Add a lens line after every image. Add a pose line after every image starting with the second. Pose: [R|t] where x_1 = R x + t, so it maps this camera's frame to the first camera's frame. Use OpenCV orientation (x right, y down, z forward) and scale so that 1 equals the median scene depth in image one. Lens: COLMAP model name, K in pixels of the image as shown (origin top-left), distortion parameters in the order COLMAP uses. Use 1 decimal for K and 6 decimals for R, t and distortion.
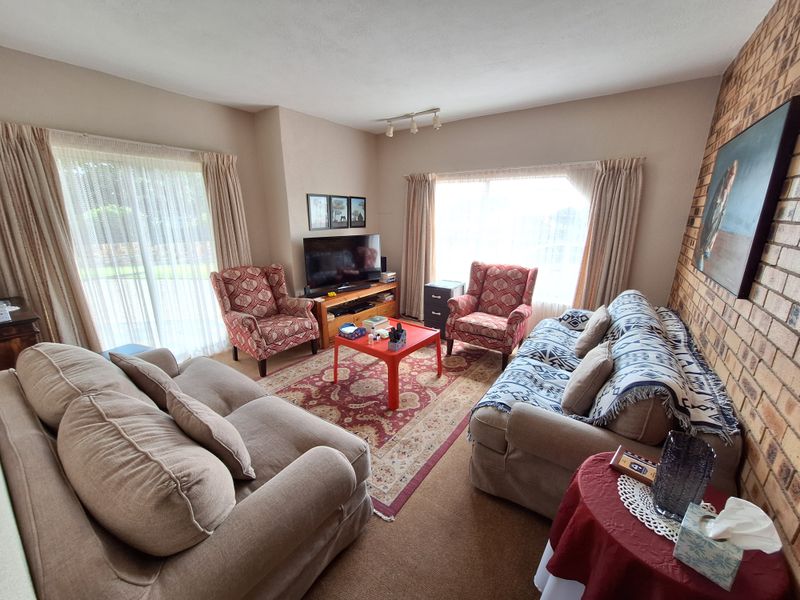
lens RADIAL K [[316.1, 0, 396.9], [0, 316.1, 297.7], [0, 0, 1]] dist [0.000070, 0.000131]
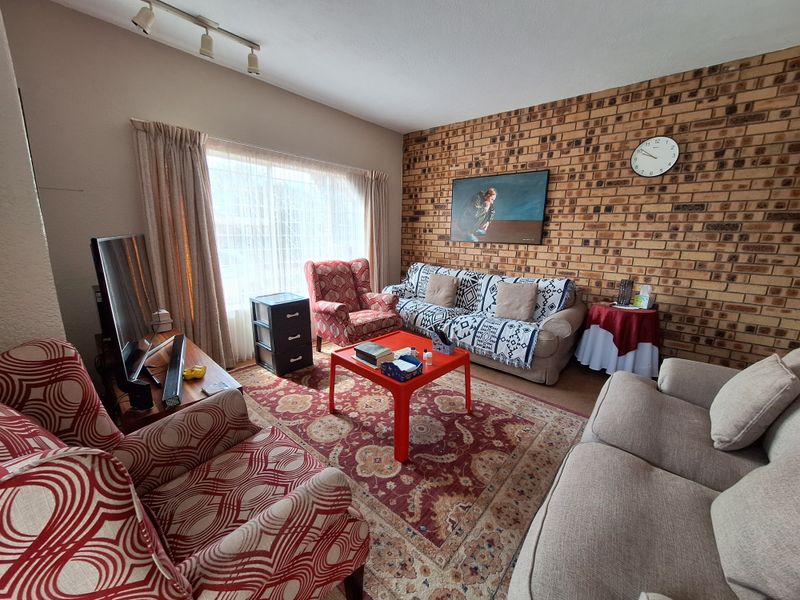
lens RADIAL K [[316.1, 0, 395.6], [0, 316.1, 298.4], [0, 0, 1]] dist [0.000070, 0.000131]
pose [[0.089992, -0.199166, 0.975825, -0.740422], [0.235514, 0.956267, 0.173454, -0.146959], [-0.967696, 0.214211, 0.132963, 0.872887]]
